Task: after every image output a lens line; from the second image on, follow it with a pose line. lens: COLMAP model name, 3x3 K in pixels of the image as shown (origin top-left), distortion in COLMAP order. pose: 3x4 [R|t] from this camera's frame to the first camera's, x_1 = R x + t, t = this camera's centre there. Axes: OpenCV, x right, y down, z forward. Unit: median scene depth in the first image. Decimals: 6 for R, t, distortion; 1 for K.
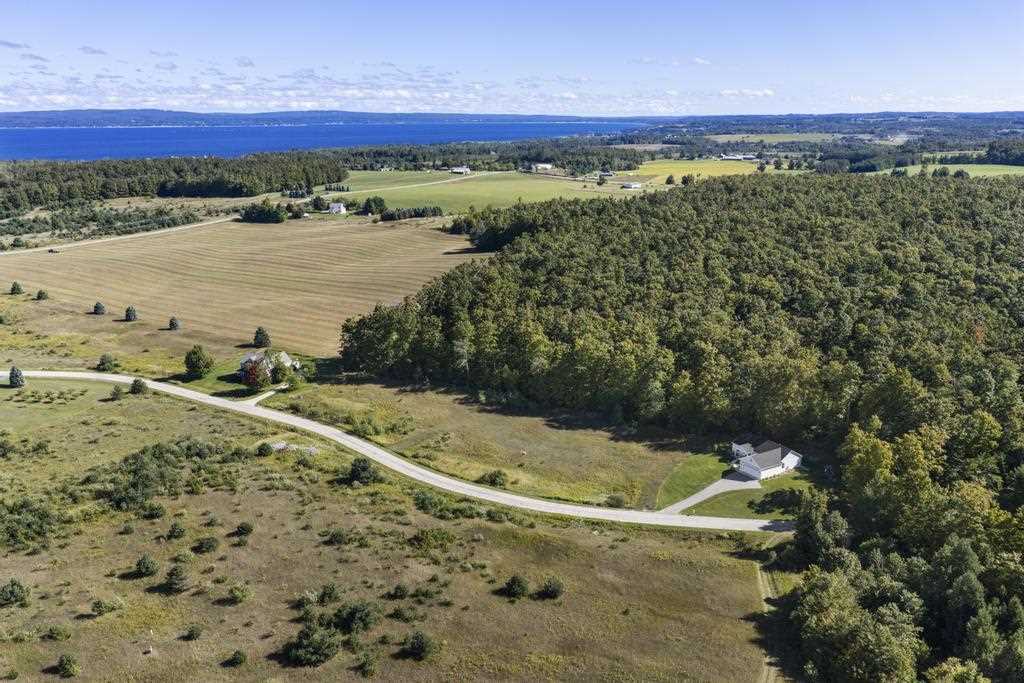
lens RADIAL K [[865.2, 0, 512.0], [0, 865.2, 341.5], [0, 0, 1]] dist [0.016595, -0.008366]
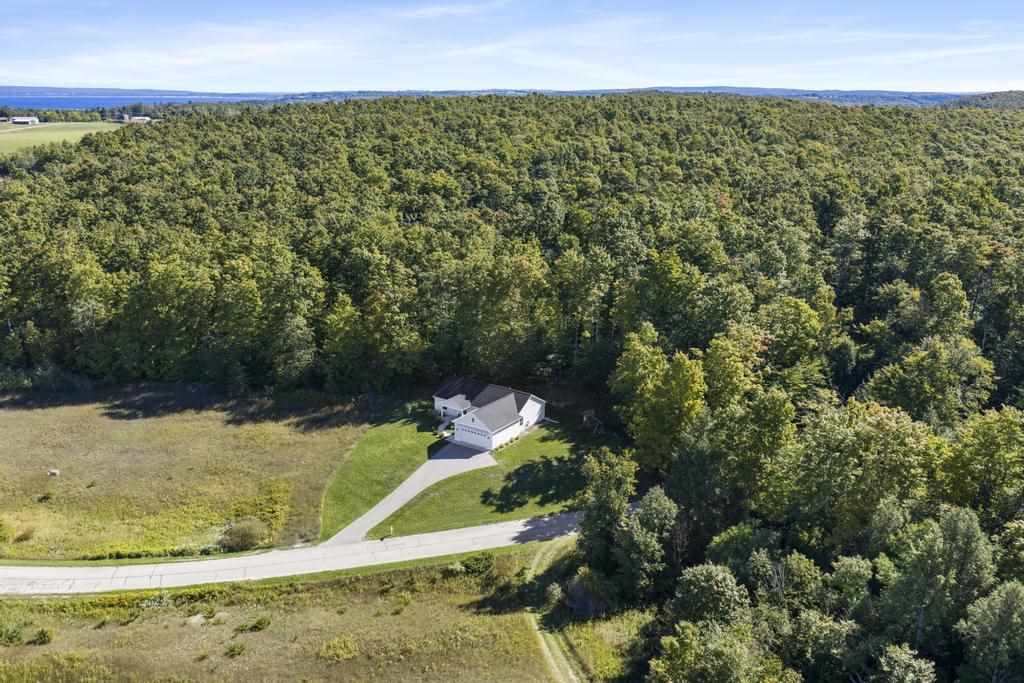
lens RADIAL K [[865.2, 0, 512.0], [0, 865.2, 341.5], [0, 0, 1]] dist [0.016595, -0.008366]
pose [[0.914892, -0.111538, 0.387985, 0.069922], [0.102195, 0.993759, 0.044703, 0.053751], [-0.390549, -0.001248, 0.920581, 0.400732]]
